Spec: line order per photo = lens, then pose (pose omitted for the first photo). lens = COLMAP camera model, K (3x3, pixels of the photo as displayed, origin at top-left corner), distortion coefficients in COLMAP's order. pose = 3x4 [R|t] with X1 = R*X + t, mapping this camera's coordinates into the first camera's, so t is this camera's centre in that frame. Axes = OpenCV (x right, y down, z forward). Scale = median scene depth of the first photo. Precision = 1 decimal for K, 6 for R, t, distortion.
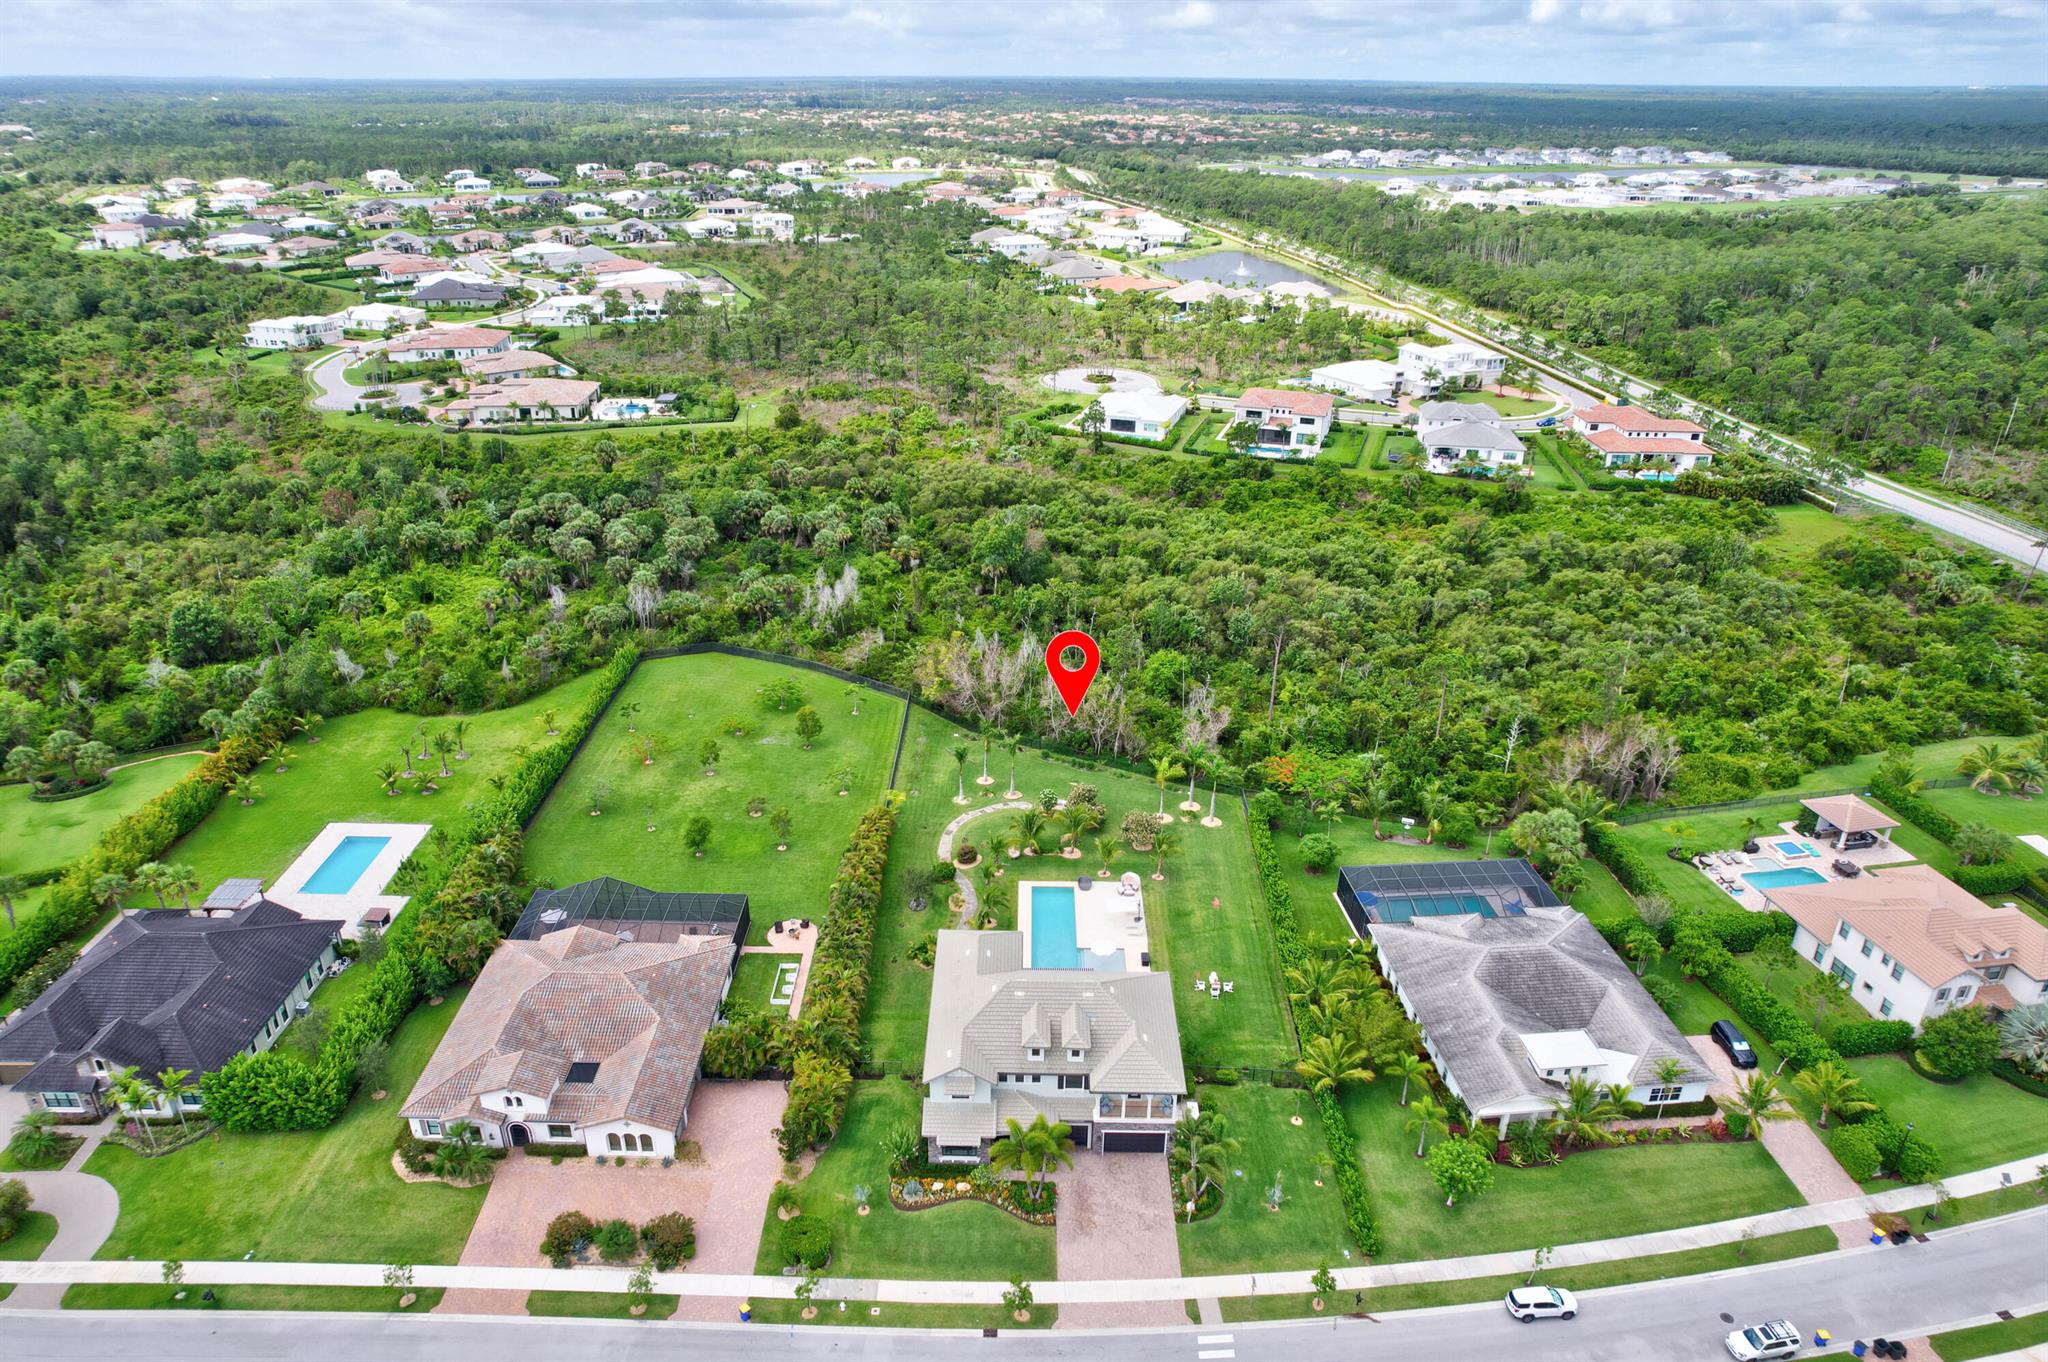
lens RADIAL K [[1332.6, 0, 996.3], [0, 1332.6, 683.6], [0, 0, 1]] dist [-0.051048, 0.001536]
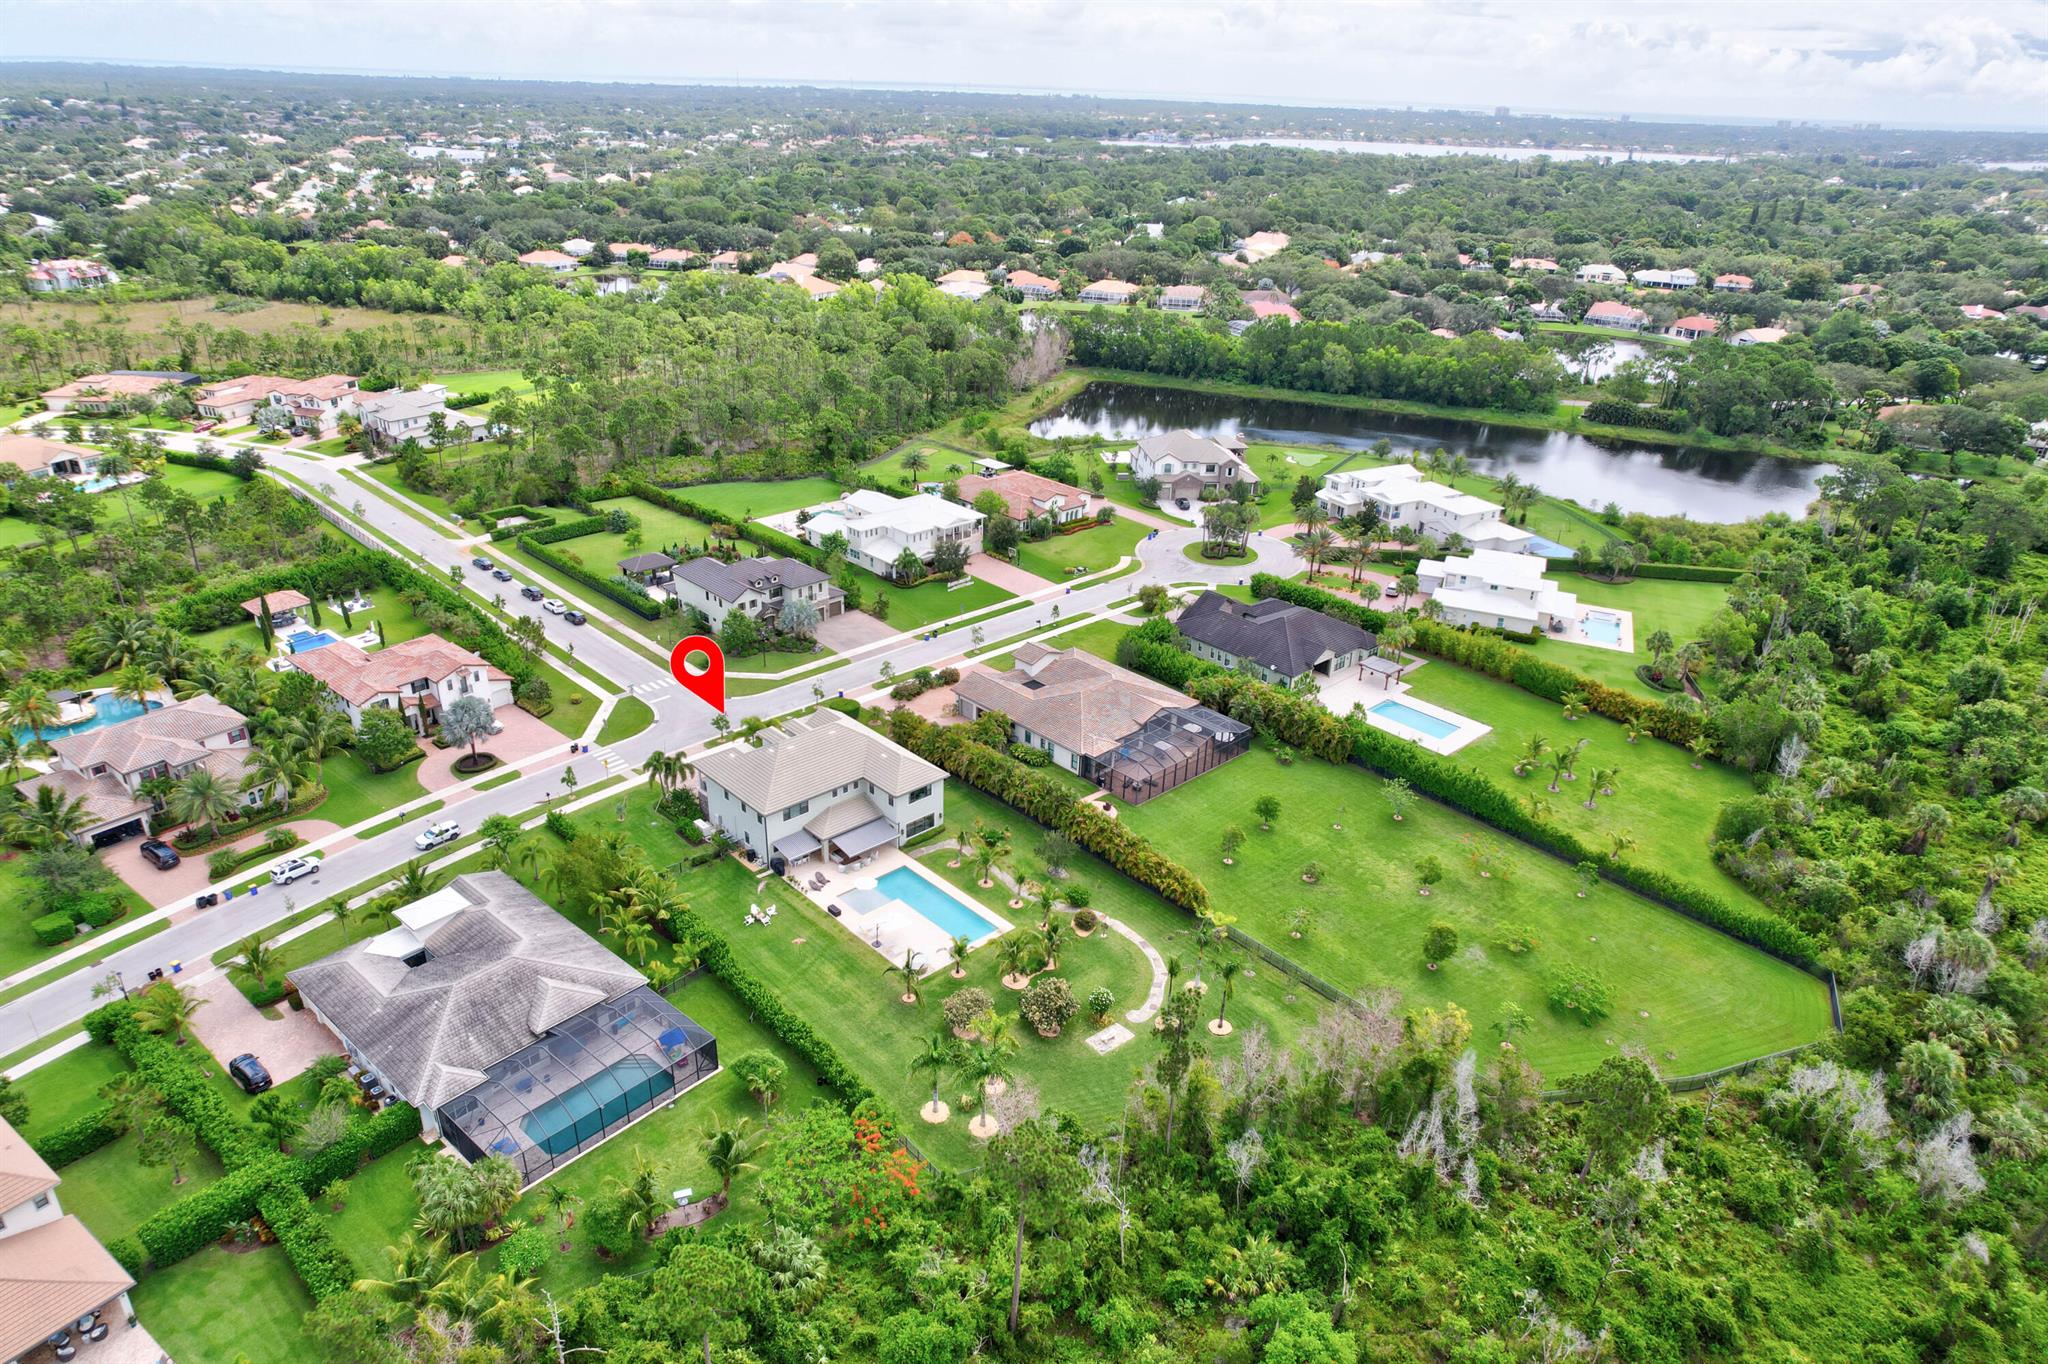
lens RADIAL K [[1312.3, 0, 1022.2], [0, 1312.3, 689.8], [0, 0, 1]] dist [-0.077312, 0.069934]
pose [[-0.712865, 0.274121, -0.645509, 0.626429], [-0.325378, 0.686100, 0.650689, -0.632060], [0.621251, 0.673888, -0.399903, 1.392848]]
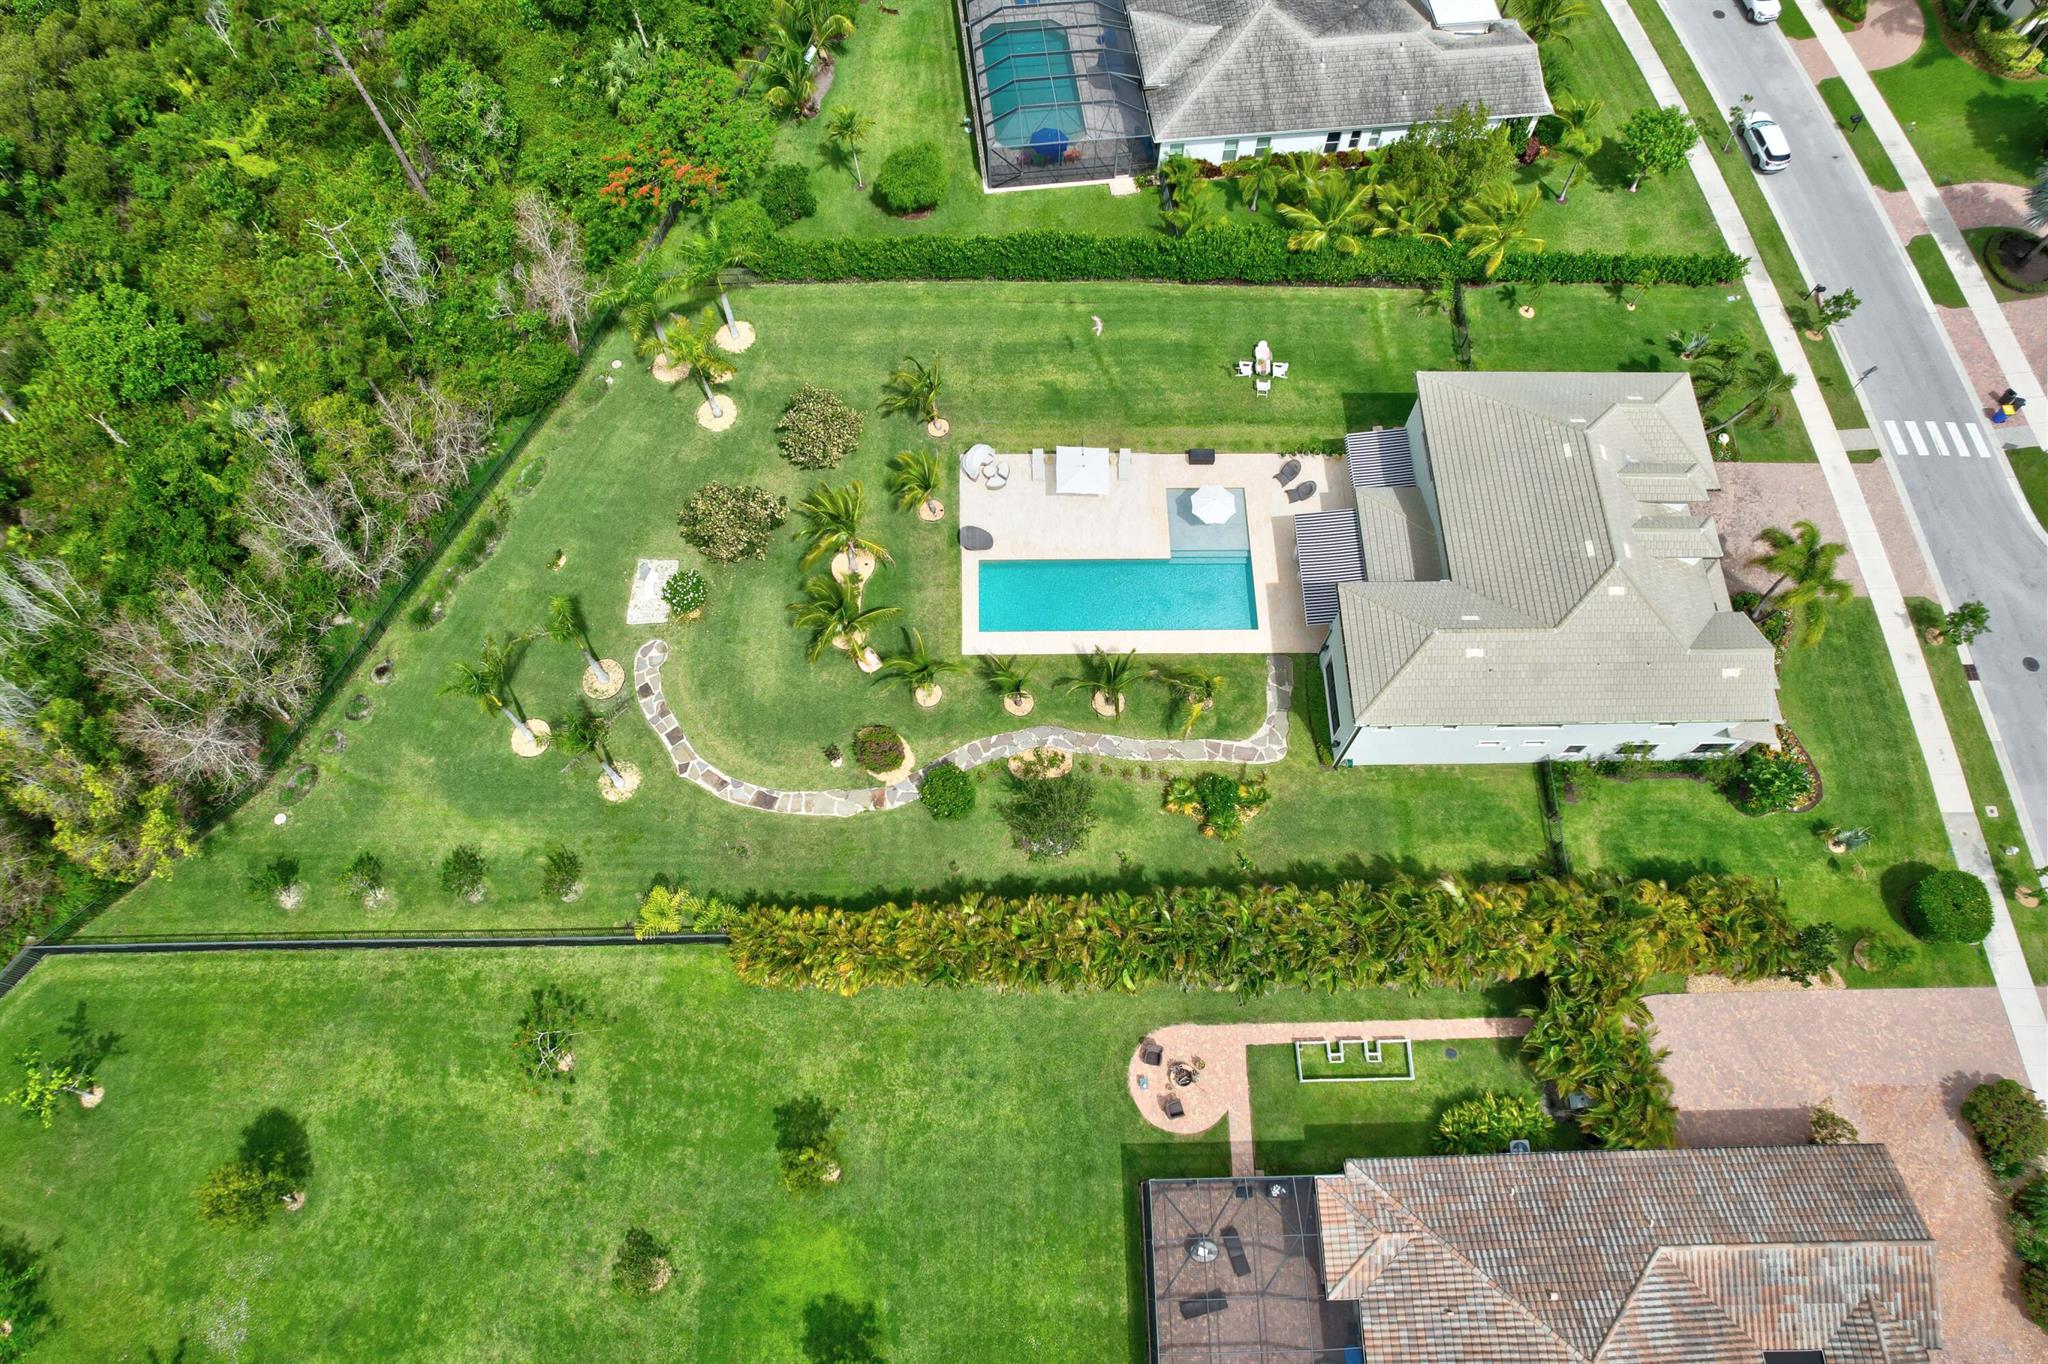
lens RADIAL K [[1312.3, 0, 1022.2], [0, 1312.3, 689.8], [0, 0, 1]] dist [-0.077312, 0.069934]
pose [[-0.036966, -0.915688, 0.400185, -0.217592], [0.417910, 0.349595, 0.838531, -0.284713], [-0.907736, 0.198238, 0.369752, 0.880354]]
